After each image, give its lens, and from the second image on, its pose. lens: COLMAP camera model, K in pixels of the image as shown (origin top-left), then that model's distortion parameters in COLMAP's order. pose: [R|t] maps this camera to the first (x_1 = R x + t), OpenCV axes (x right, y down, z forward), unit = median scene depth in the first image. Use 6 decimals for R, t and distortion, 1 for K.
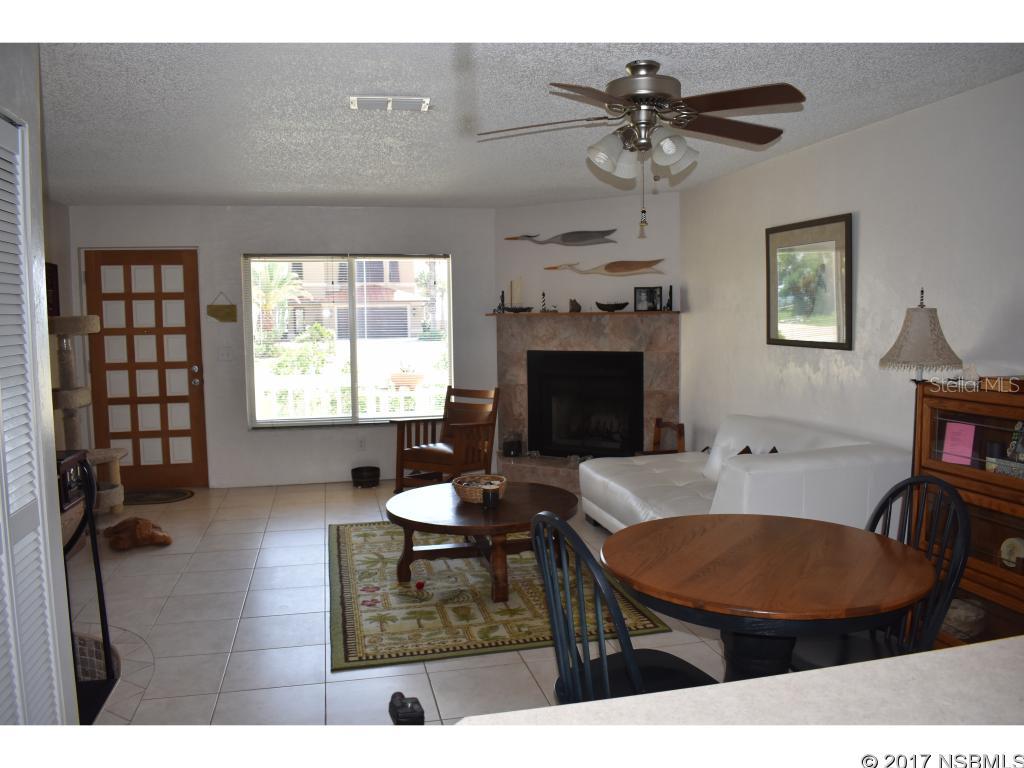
lens RADIAL K [[792.9, 0, 510.8], [0, 792.9, 384.2], [0, 0, 1]] dist [-0.071057, 0.008509]
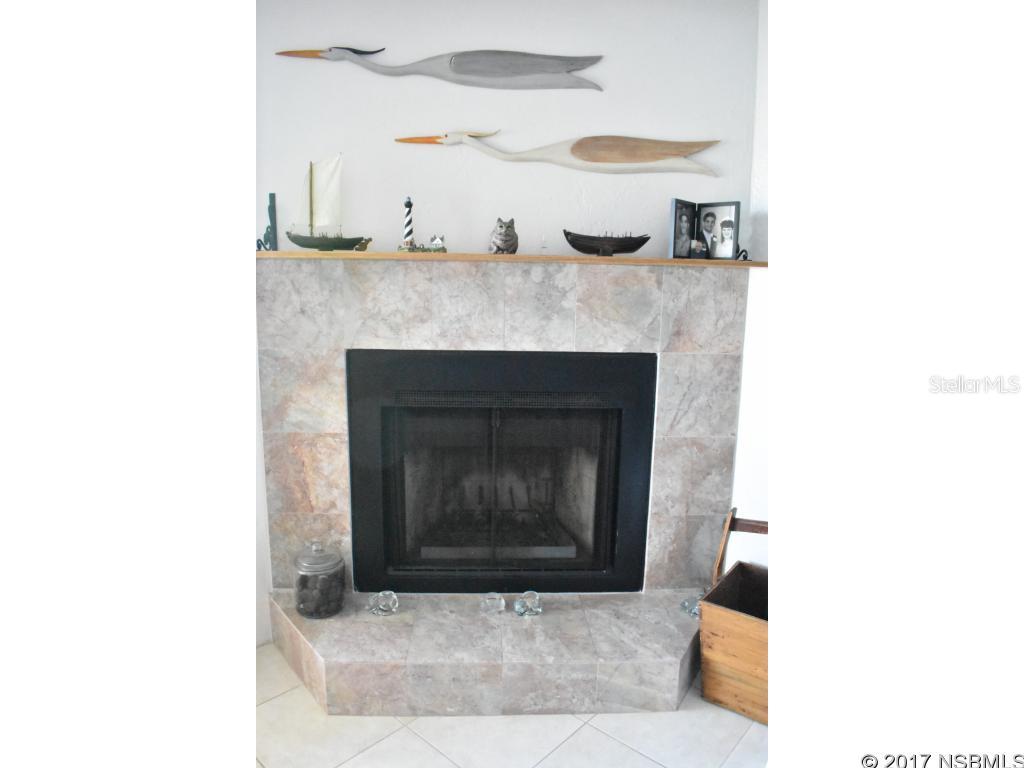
lens RADIAL K [[605.3, 0, 513.1], [0, 605.3, 387.4], [0, 0, 1]] dist [-0.088206, -0.000883]
pose [[0.825364, -0.063974, 0.560966, -0.086298], [0.018927, 0.996137, 0.085755, -0.051115], [-0.564284, -0.060161, 0.823386, 0.752717]]
